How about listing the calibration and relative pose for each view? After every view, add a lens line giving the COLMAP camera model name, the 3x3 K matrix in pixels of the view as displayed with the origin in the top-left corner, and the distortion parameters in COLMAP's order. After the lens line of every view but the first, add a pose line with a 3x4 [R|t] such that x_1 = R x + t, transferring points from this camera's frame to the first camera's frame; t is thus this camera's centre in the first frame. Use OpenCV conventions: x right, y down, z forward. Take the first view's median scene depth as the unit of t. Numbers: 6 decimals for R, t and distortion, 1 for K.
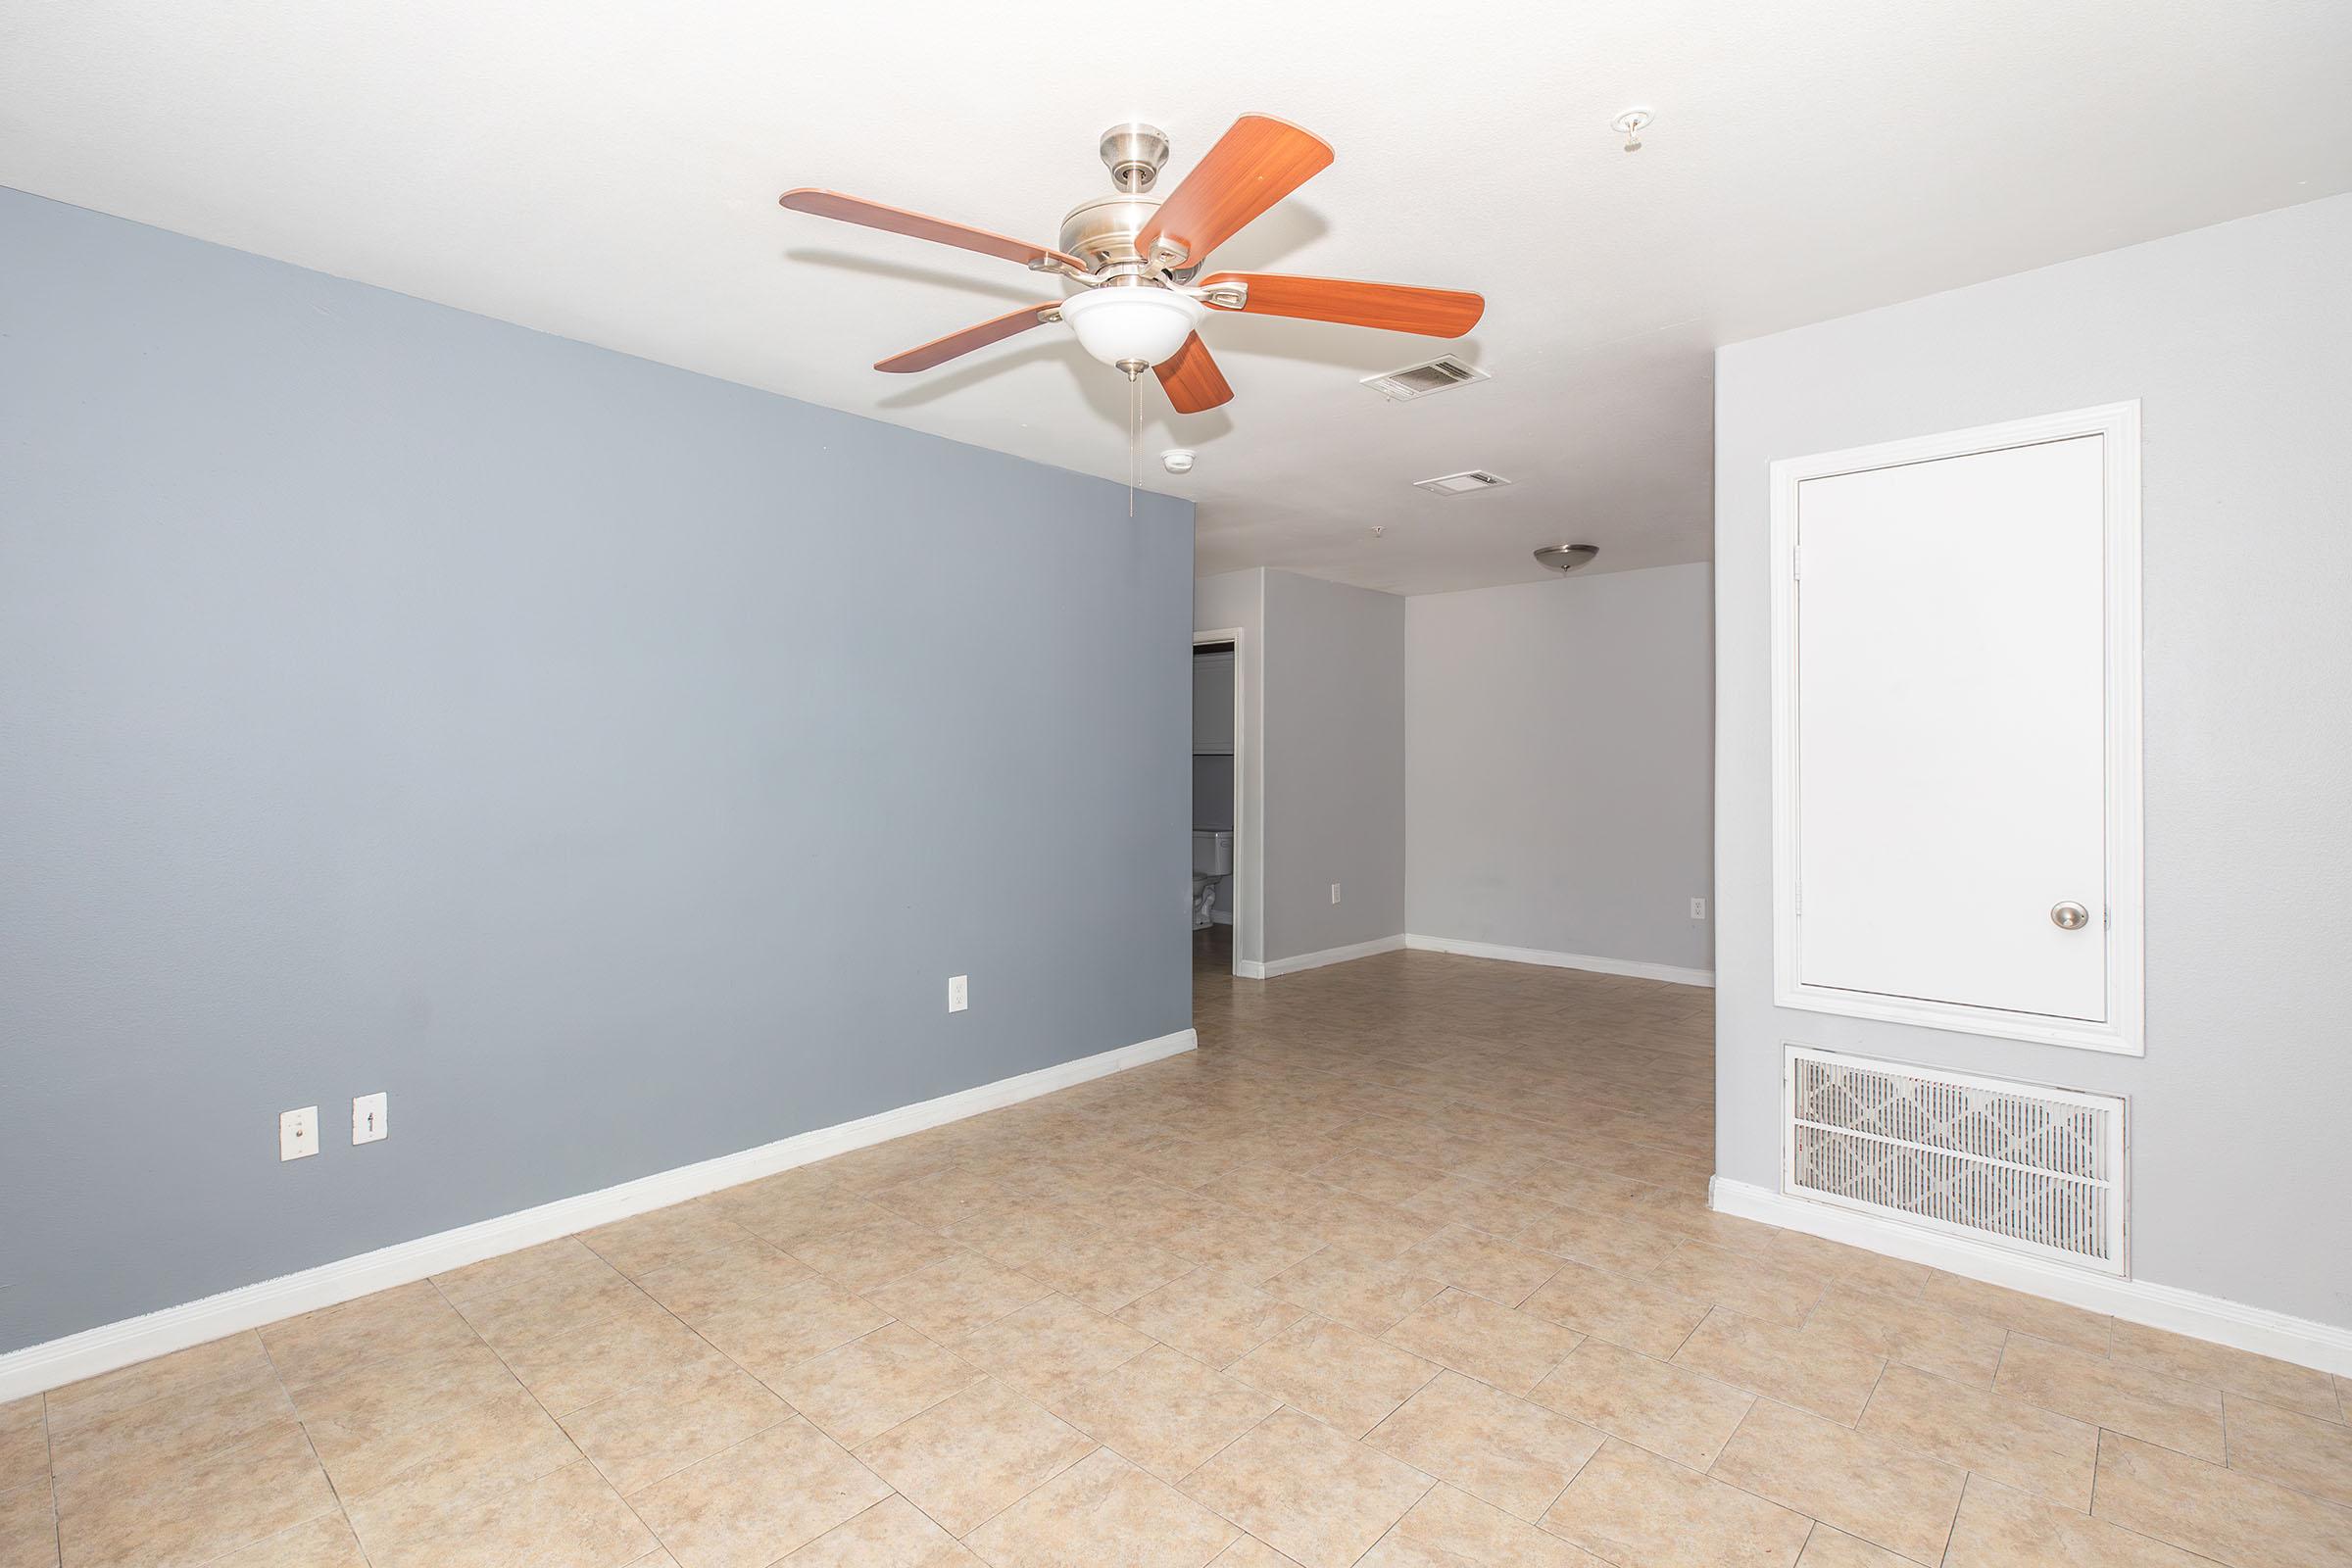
lens RADIAL K [[1104.1, 0, 1167.2], [0, 1104.1, 775.3], [0, 0, 1]] dist [0.000921, -0.000612]
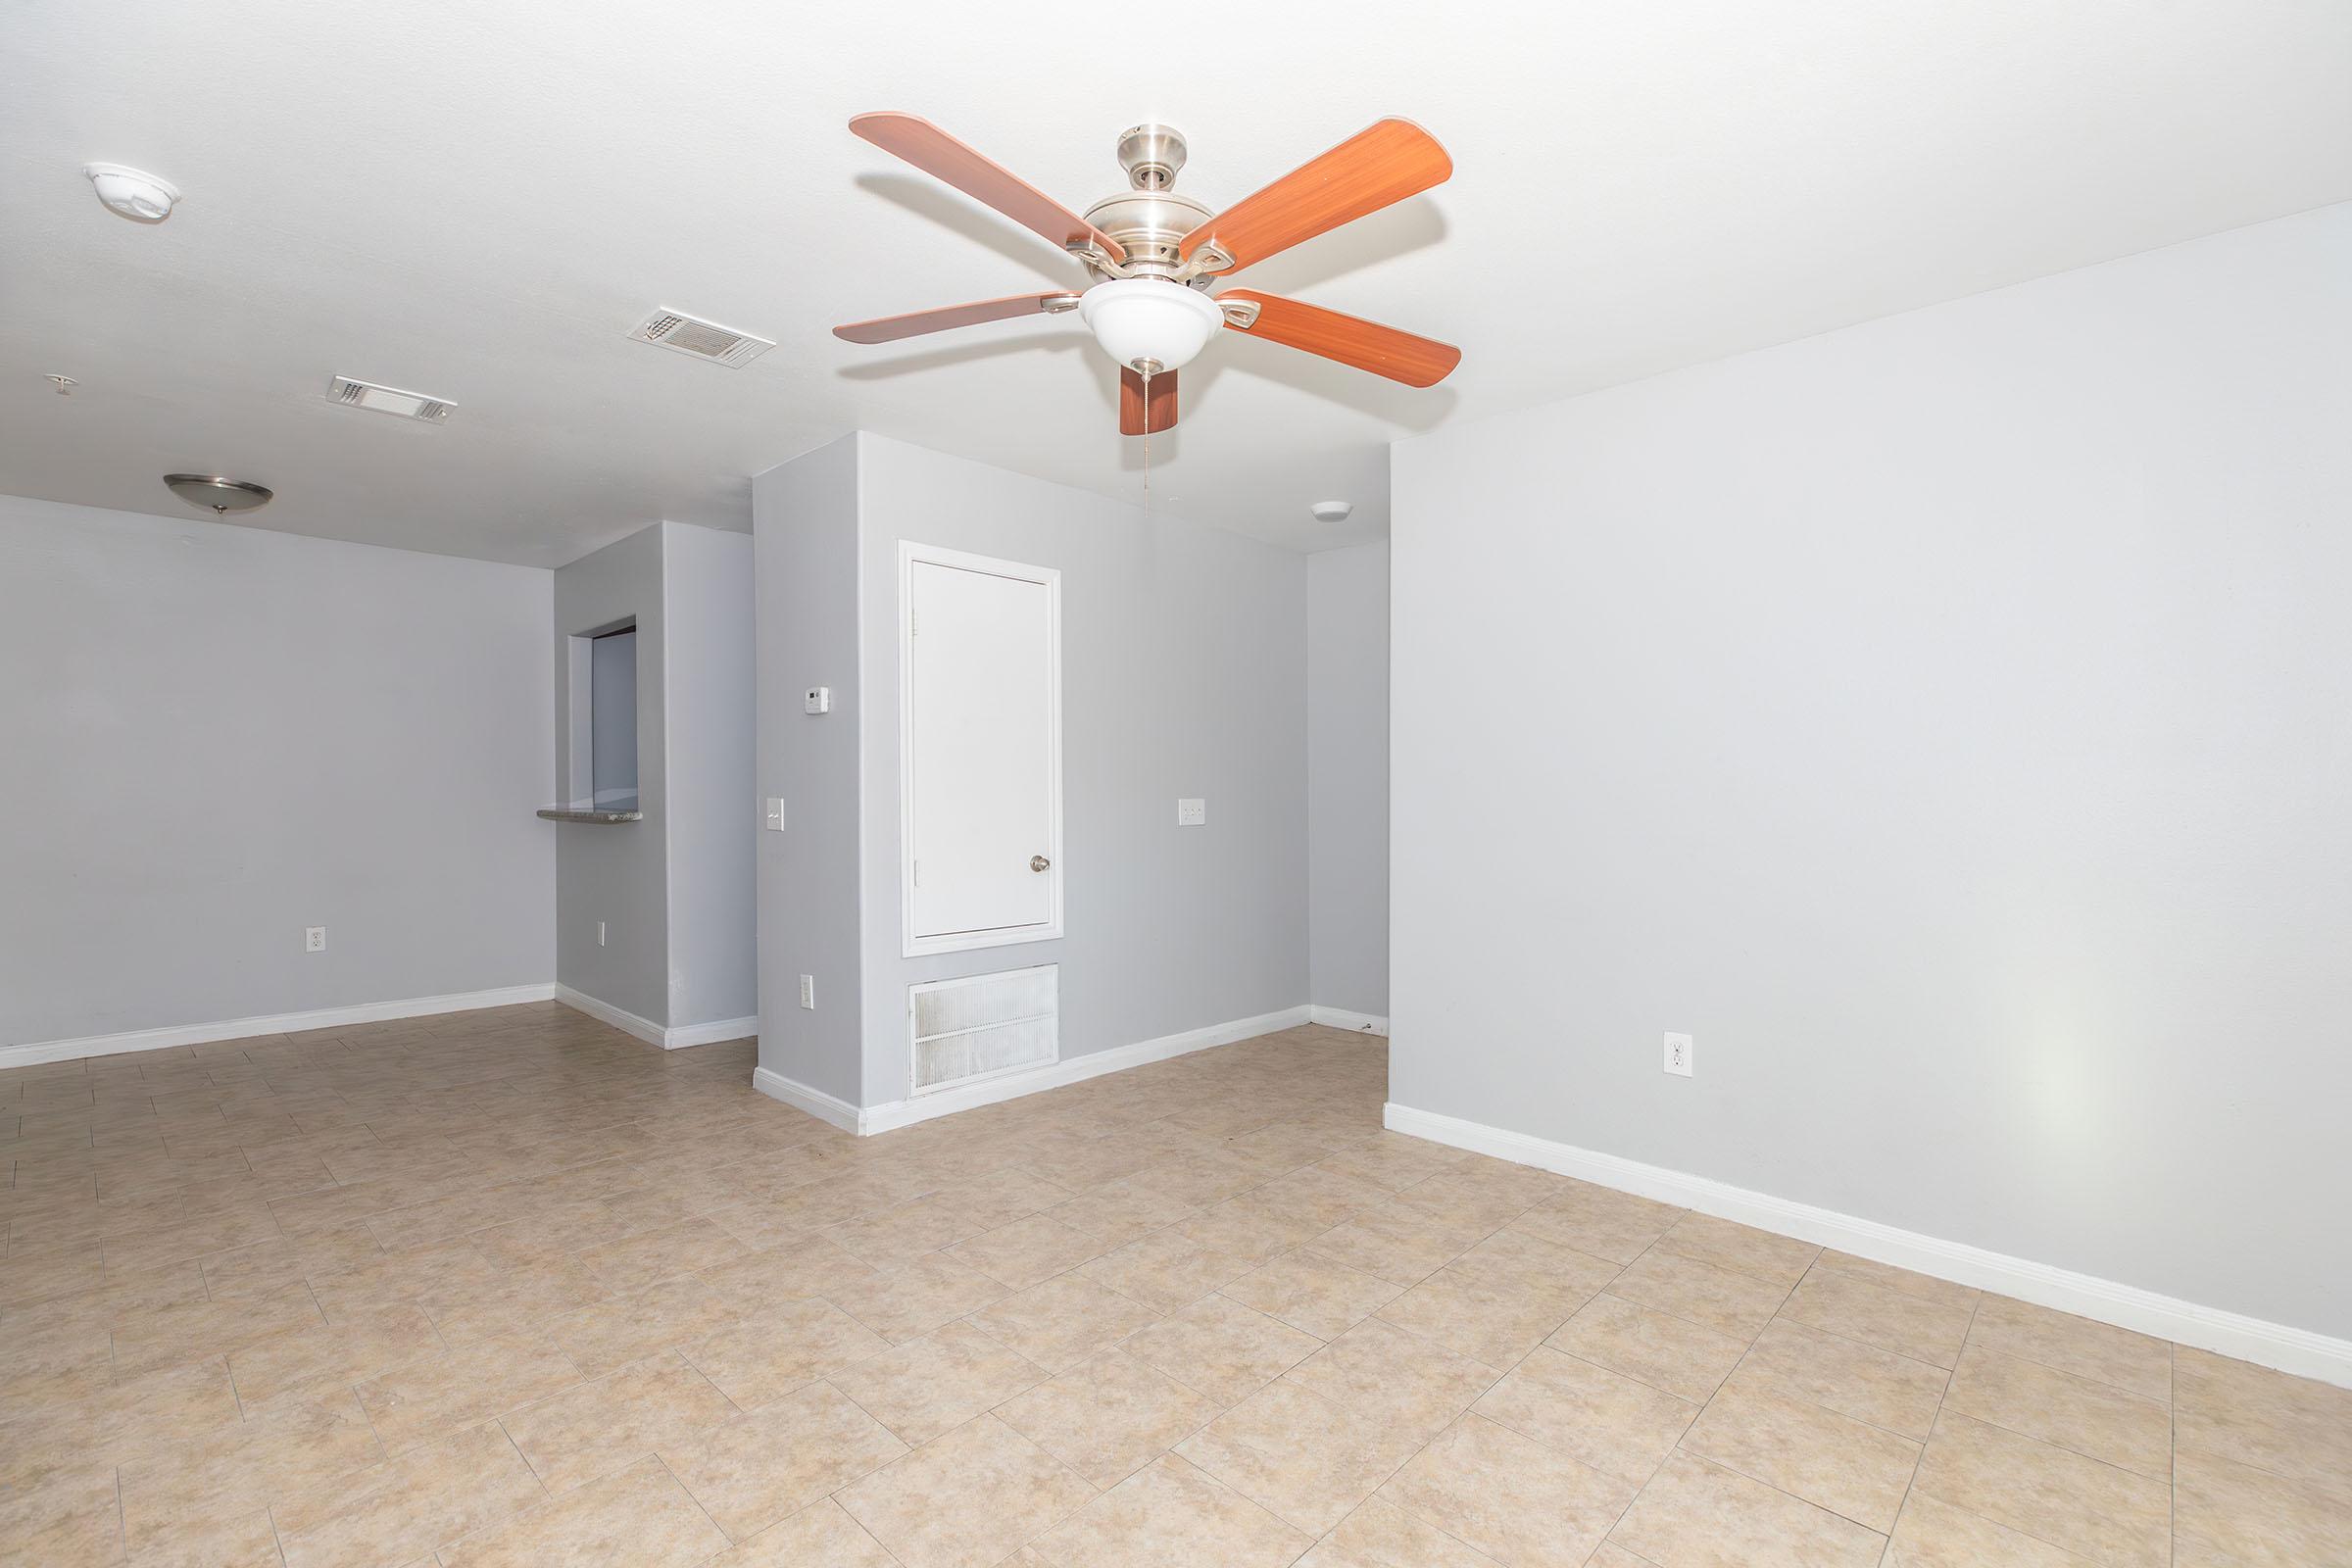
lens RADIAL K [[1046.8, 0, 1167.0], [0, 1046.8, 786.2], [0, 0, 1]] dist [0.001933, 0.001164]
pose [[0.003232, 0.000737, 0.999995, -0.658247], [0.004717, 0.999989, -0.000752, 0.008649], [-0.999984, 0.004719, 0.003228, 0.658418]]
